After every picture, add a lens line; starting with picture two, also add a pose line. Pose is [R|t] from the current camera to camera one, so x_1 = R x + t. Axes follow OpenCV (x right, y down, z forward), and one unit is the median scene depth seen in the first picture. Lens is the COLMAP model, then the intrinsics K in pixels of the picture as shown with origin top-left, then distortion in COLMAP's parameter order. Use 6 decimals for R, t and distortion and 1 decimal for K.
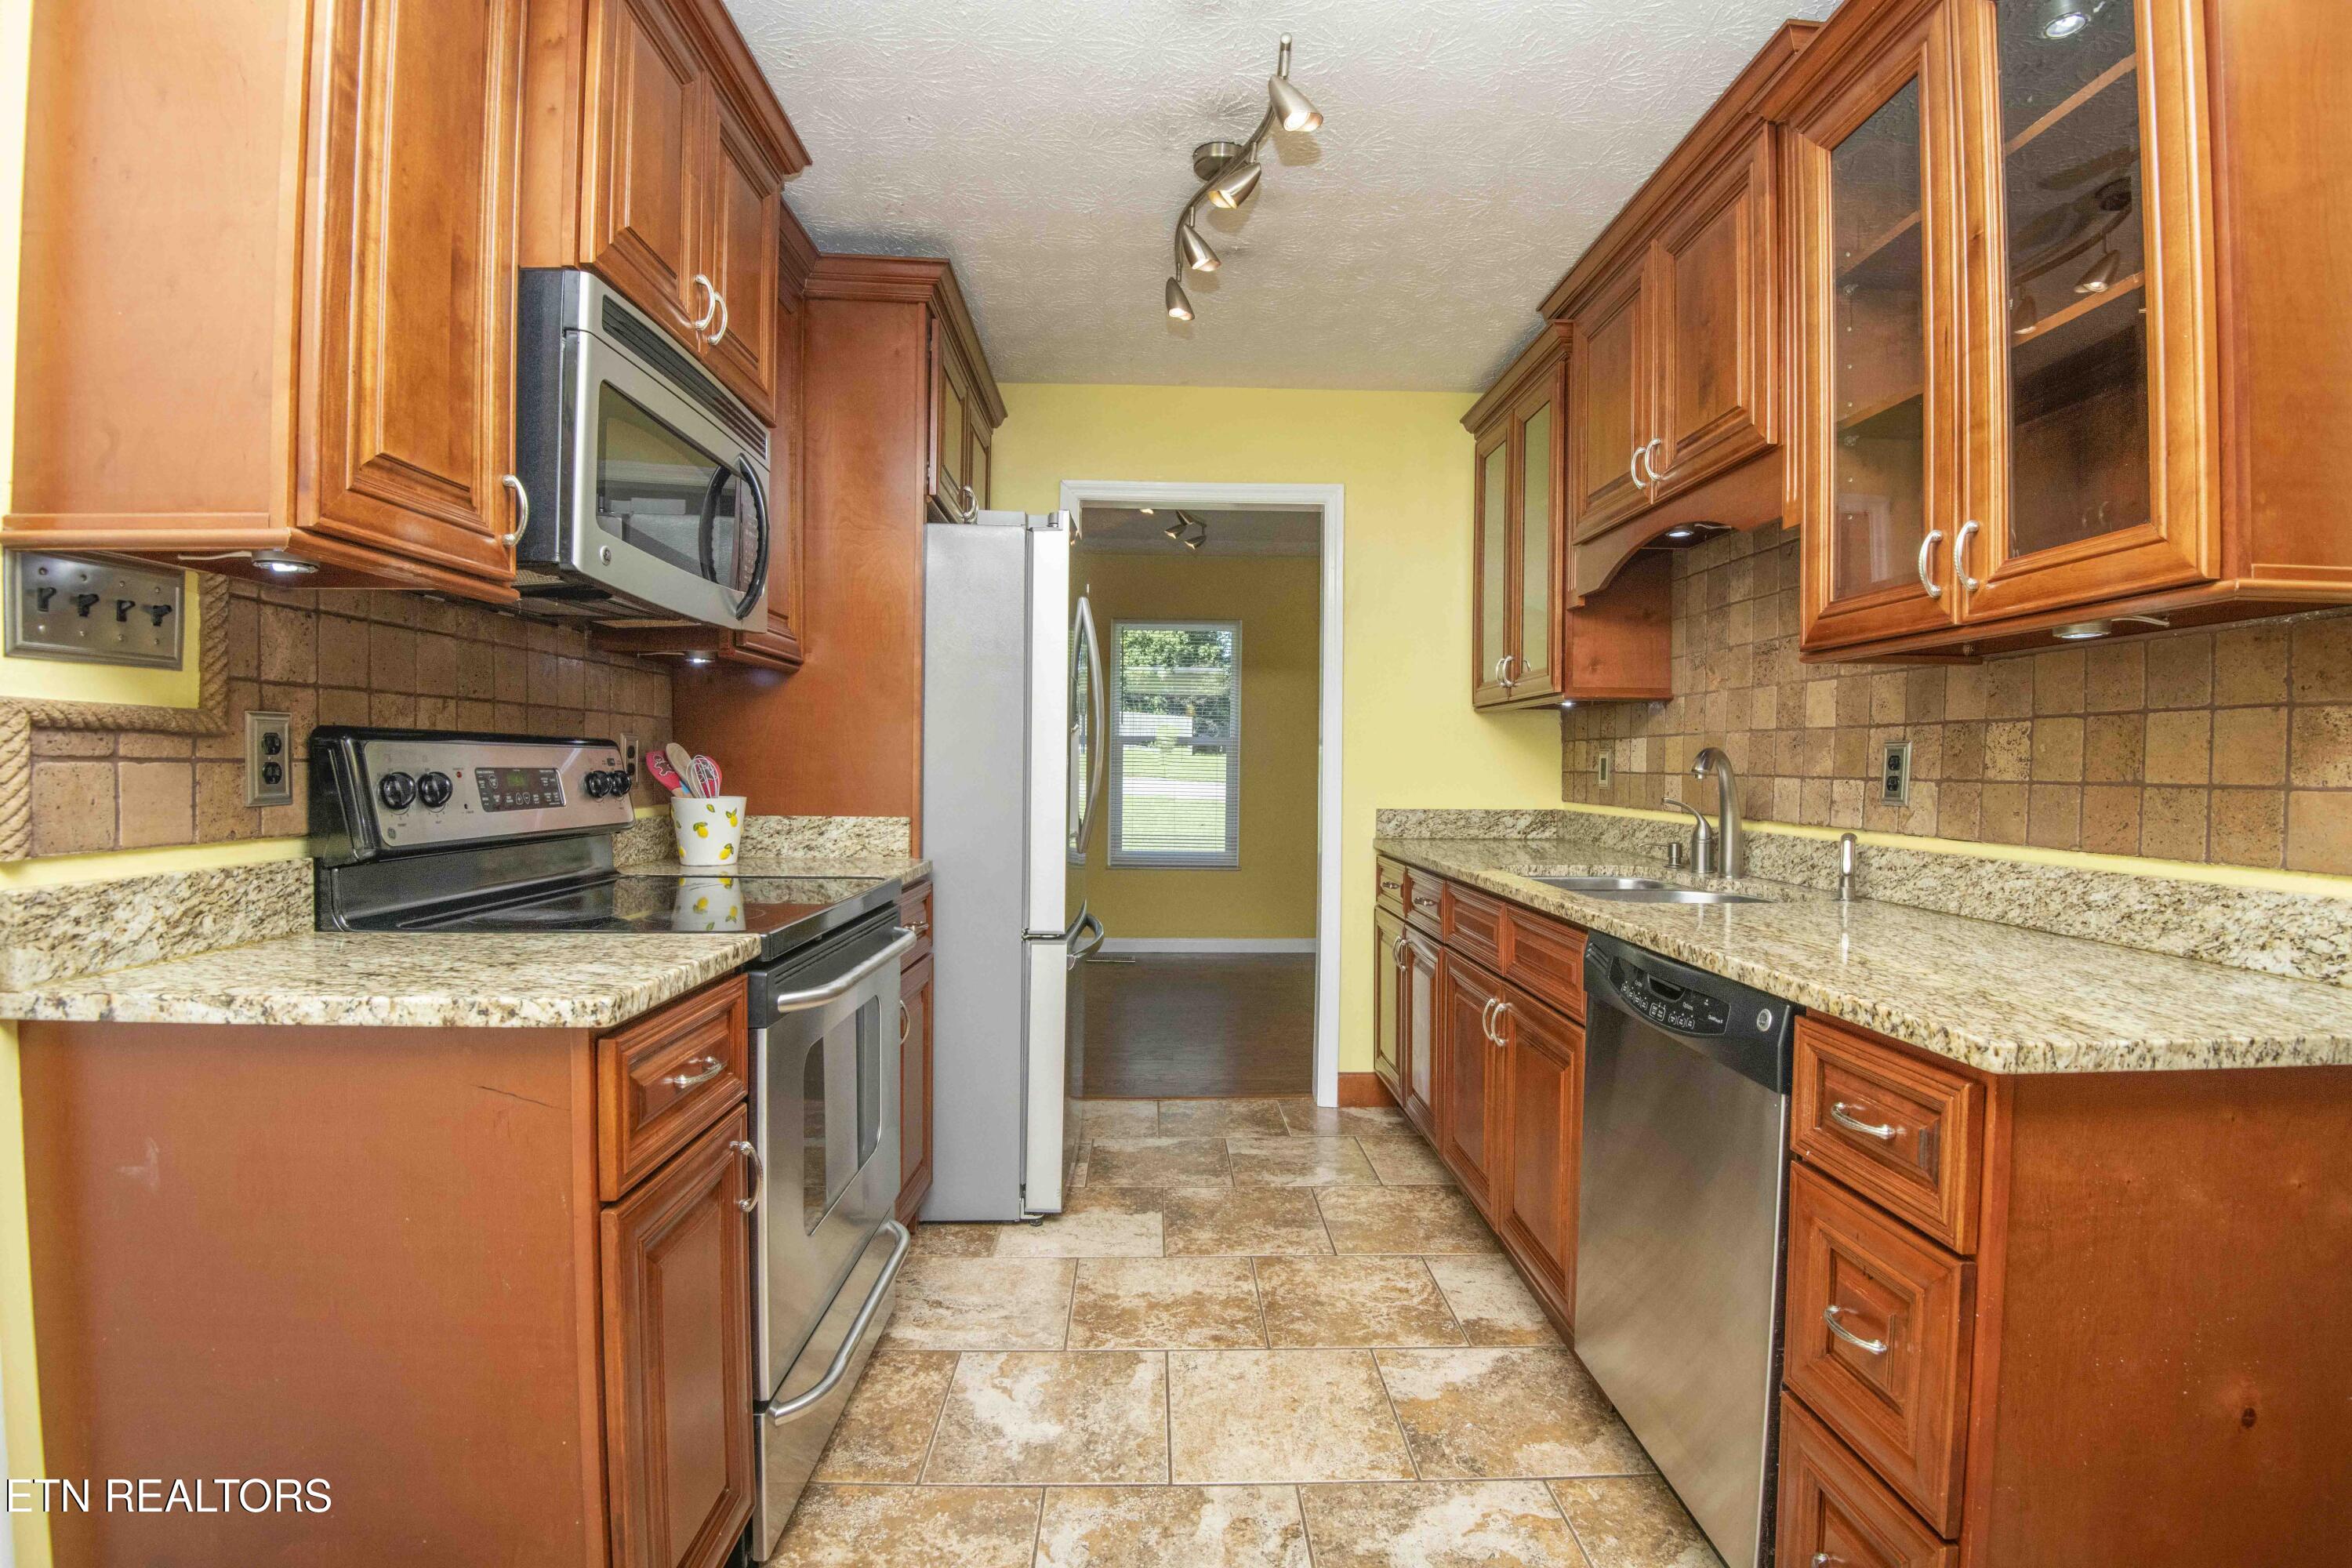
lens RADIAL K [[1106.3, 0, 1179.1], [0, 1106.3, 777.0], [0, 0, 1]] dist [-0.024280, -0.010268]
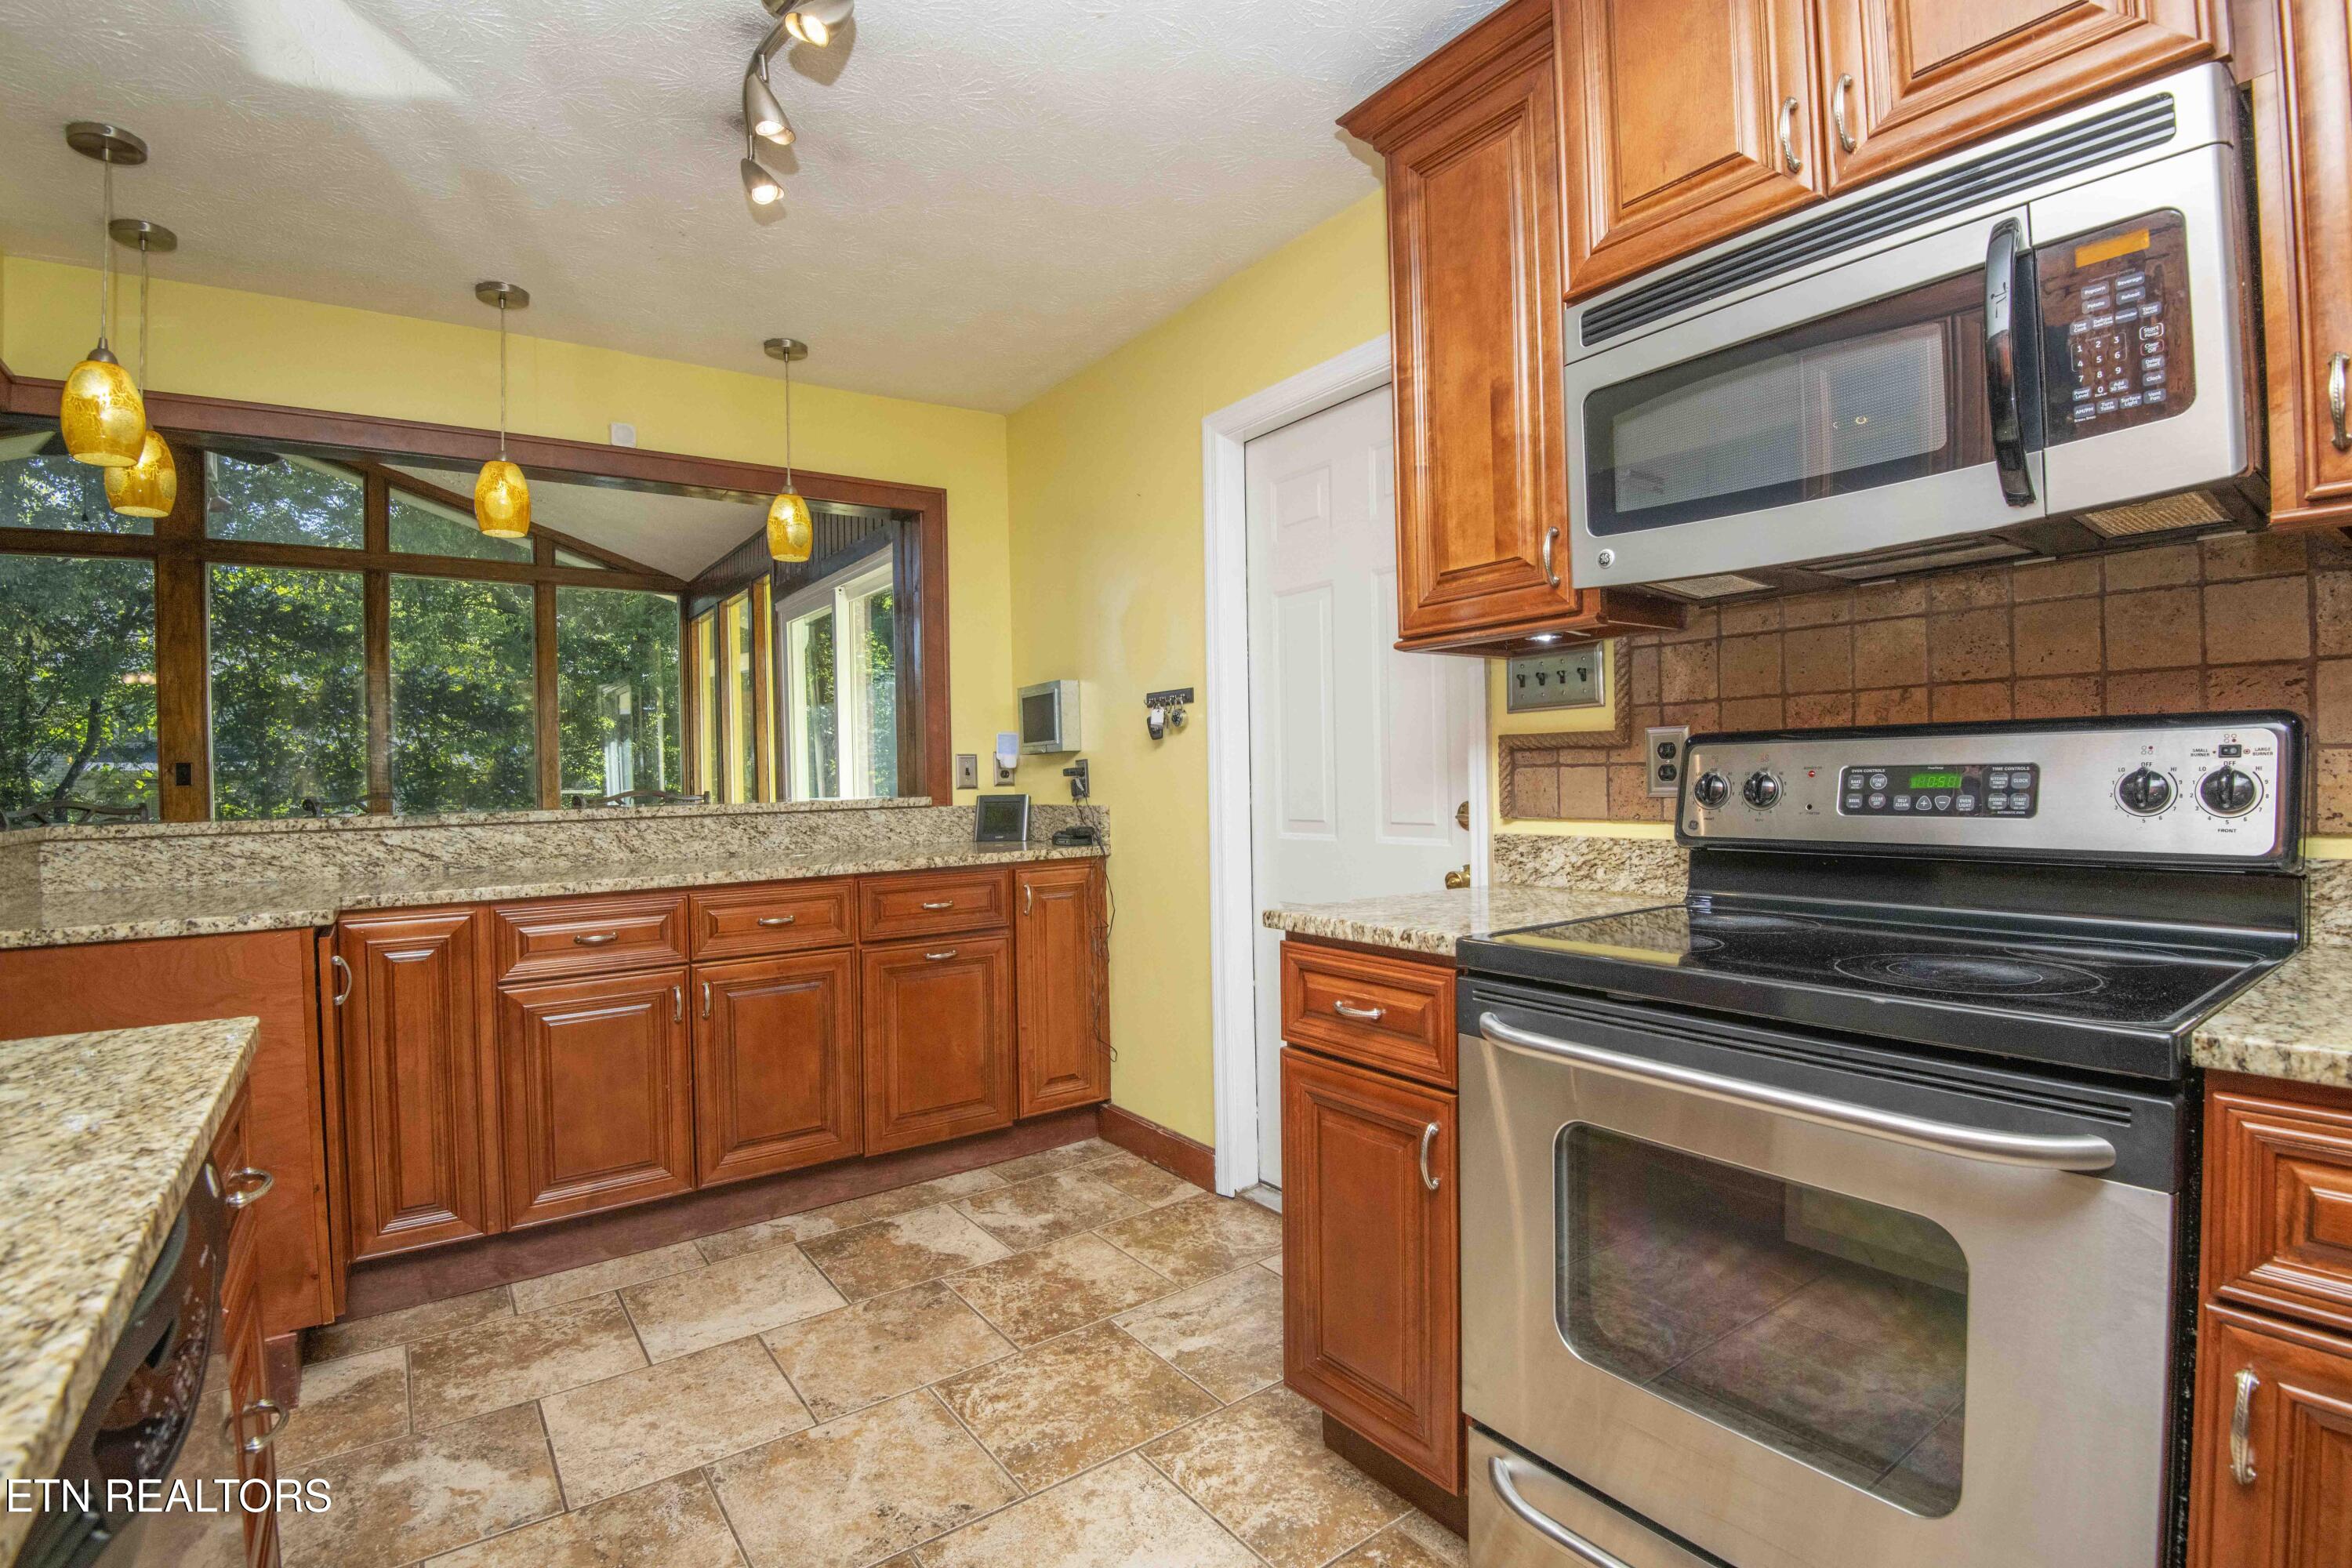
lens RADIAL K [[1106.3, 0, 1167.4], [0, 1106.3, 781.6], [0, 0, 1]] dist [-0.024280, -0.010268]
pose [[-0.836374, 0.011874, -0.548030, 0.438647], [0.007859, 0.999922, 0.009670, -0.011405], [0.548102, 0.003780, -0.836403, 1.912426]]
